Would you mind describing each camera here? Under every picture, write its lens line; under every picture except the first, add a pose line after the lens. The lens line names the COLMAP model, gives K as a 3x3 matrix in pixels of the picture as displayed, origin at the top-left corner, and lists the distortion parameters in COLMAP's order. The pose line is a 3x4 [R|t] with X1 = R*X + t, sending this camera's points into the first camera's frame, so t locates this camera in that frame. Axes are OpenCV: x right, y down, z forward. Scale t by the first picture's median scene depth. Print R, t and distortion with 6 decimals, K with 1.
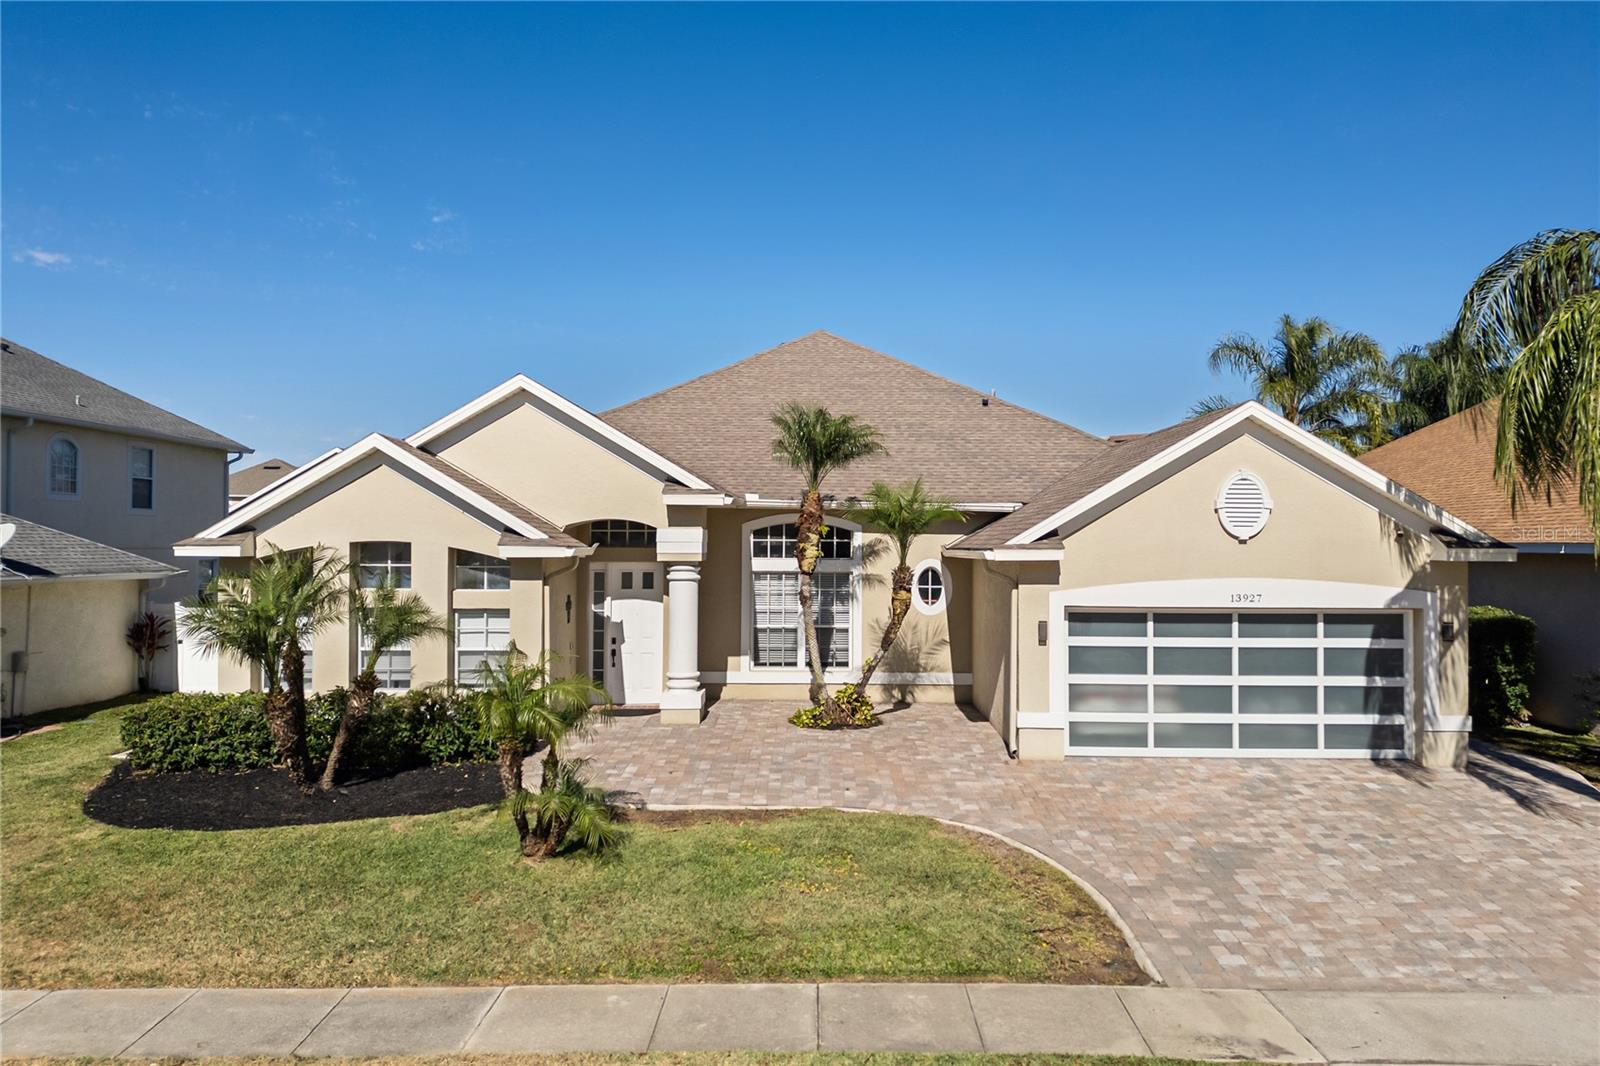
lens RADIAL K [[1109.9, 0, 808.1], [0, 1109.9, 524.4], [0, 0, 1]] dist [0.093397, -0.104557]
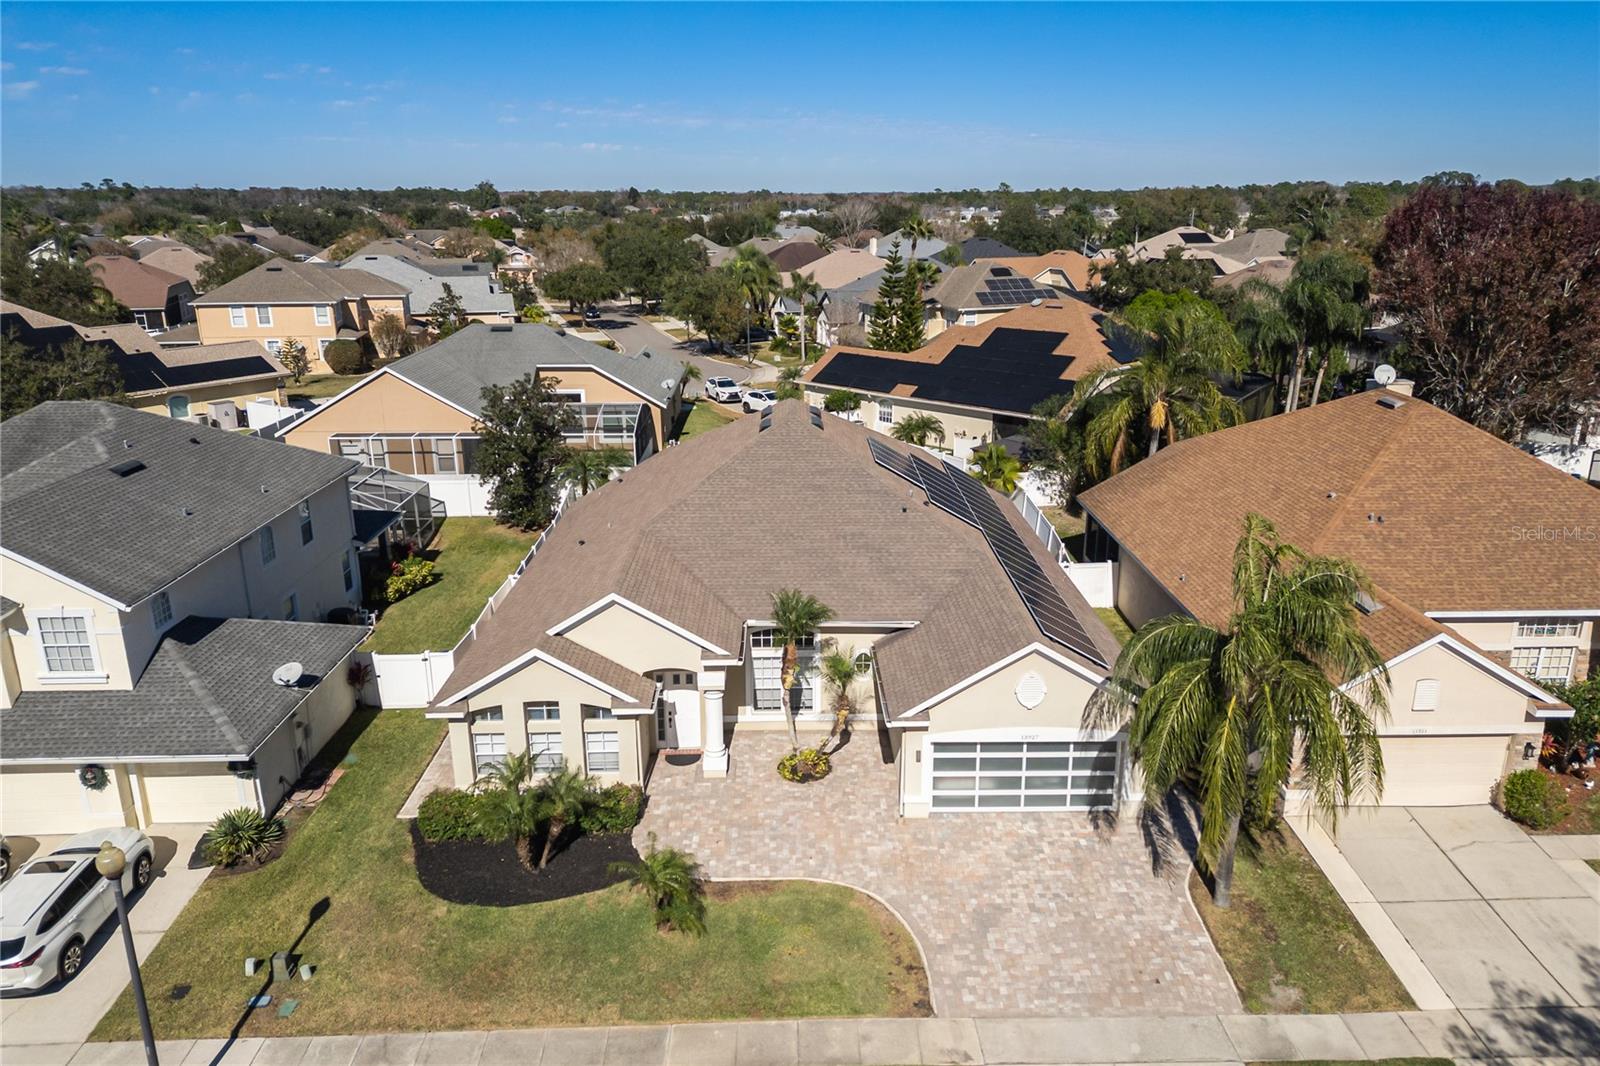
lens RADIAL K [[1109.9, 0, 808.1], [0, 1109.9, 524.4], [0, 0, 1]] dist [0.093397, -0.104557]
pose [[0.999589, -0.015812, 0.023899, -0.006329], [0.007932, 0.954072, 0.299472, -0.818406], [-0.027536, -0.299159, 0.953806, -0.617607]]
